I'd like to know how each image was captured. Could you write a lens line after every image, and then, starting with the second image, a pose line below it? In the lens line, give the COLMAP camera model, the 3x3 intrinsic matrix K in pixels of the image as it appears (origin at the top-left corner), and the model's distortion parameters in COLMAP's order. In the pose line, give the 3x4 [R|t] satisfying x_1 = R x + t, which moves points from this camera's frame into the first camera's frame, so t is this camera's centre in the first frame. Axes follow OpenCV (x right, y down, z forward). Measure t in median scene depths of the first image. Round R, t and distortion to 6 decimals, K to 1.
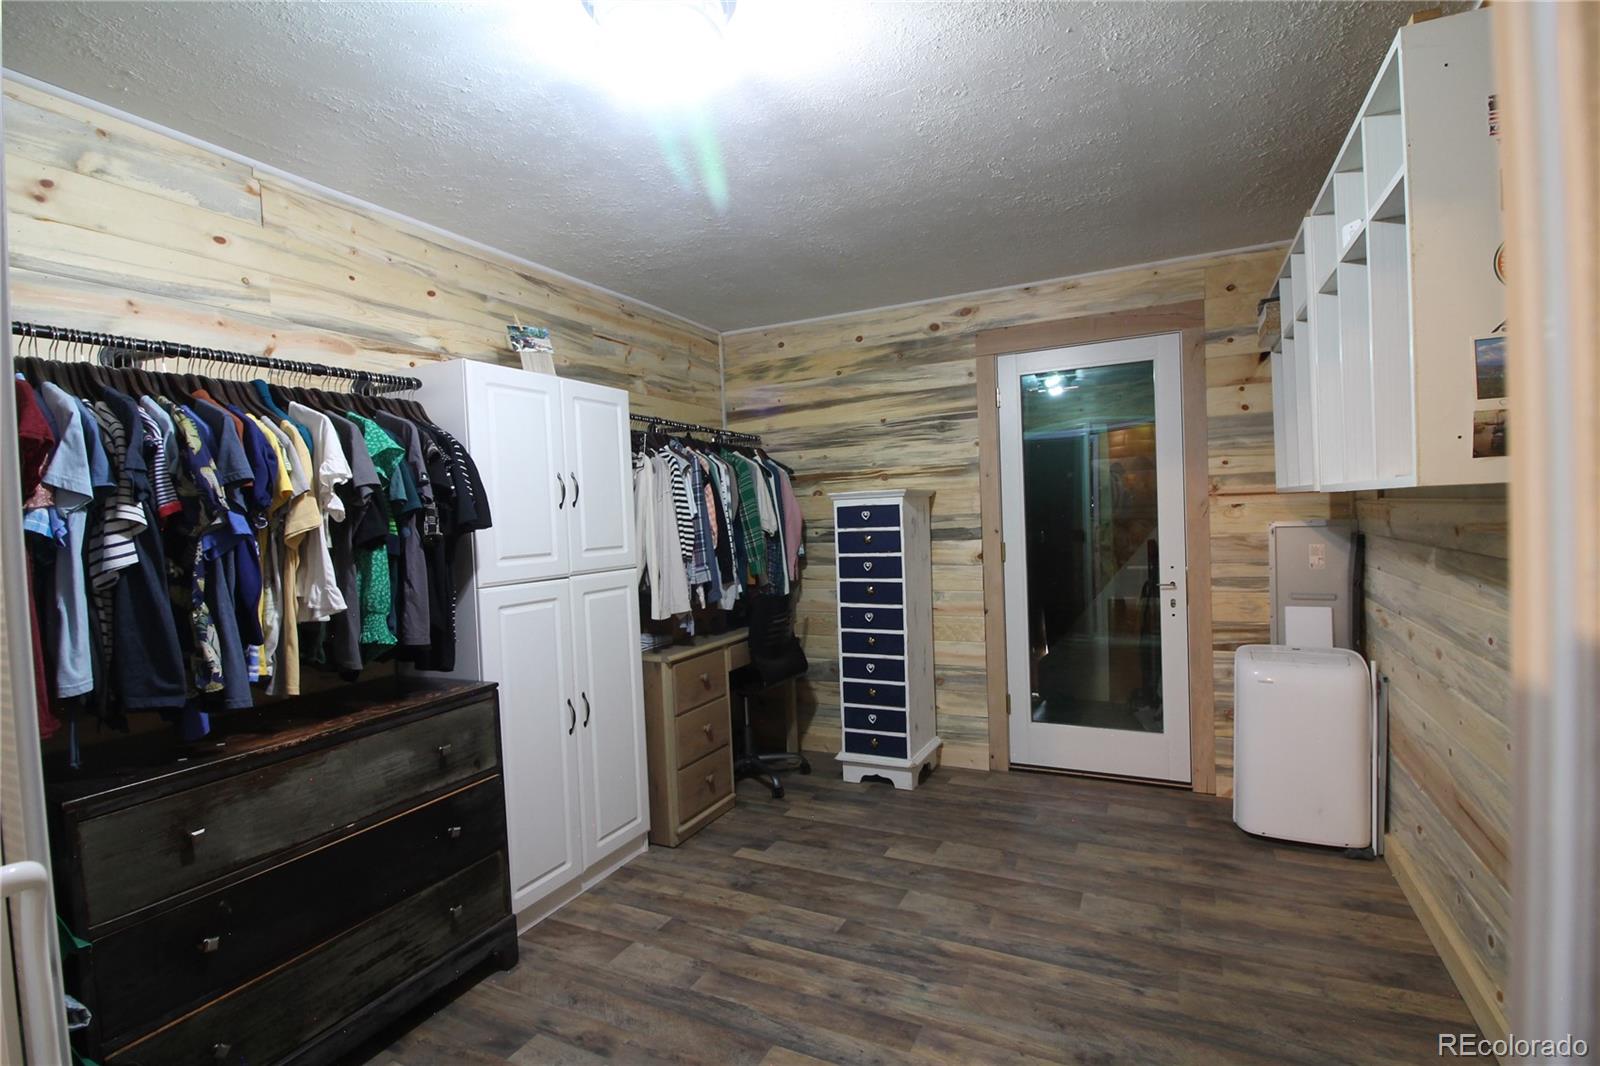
lens RADIAL K [[758.5, 0, 800.0], [0, 758.5, 533.0], [0, 0, 1]] dist [0.022700, -0.020730]
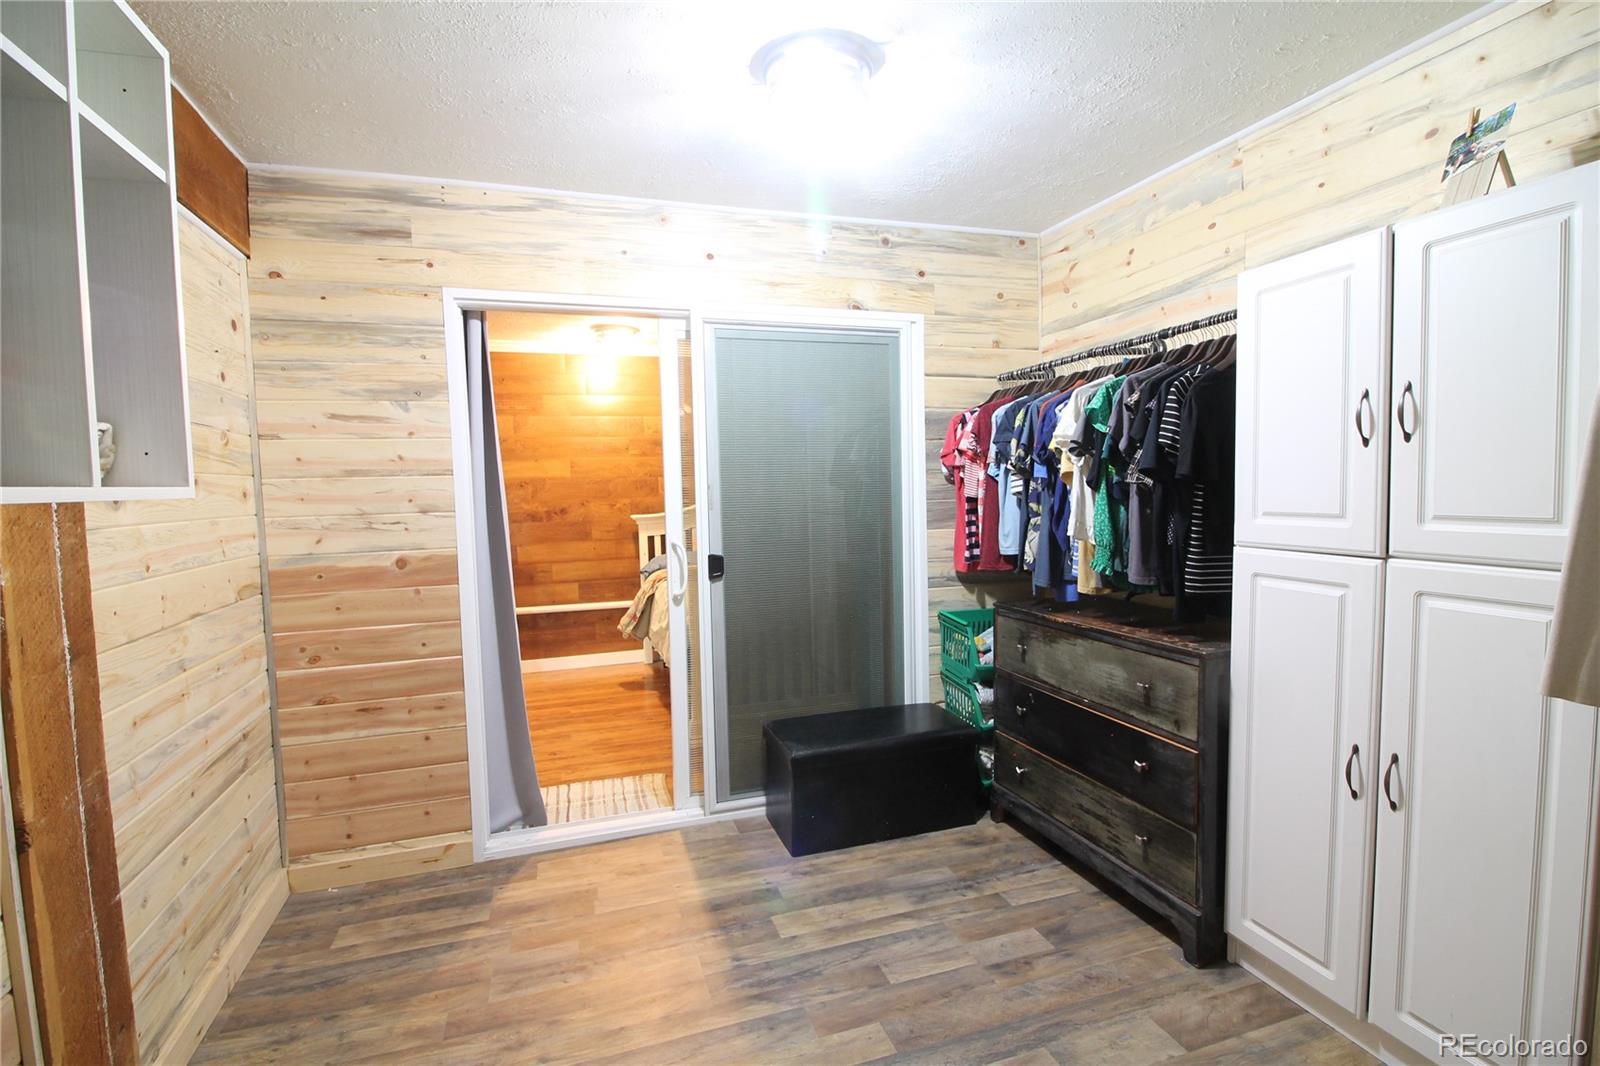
lens RADIAL K [[758.5, 0, 800.0], [0, 758.5, 533.0], [0, 0, 1]] dist [0.022700, -0.020730]
pose [[-0.701766, 0.108250, -0.704135, 0.595403], [0.035682, 0.992489, 0.117017, -0.066997], [0.711513, 0.056994, -0.700357, 1.432310]]
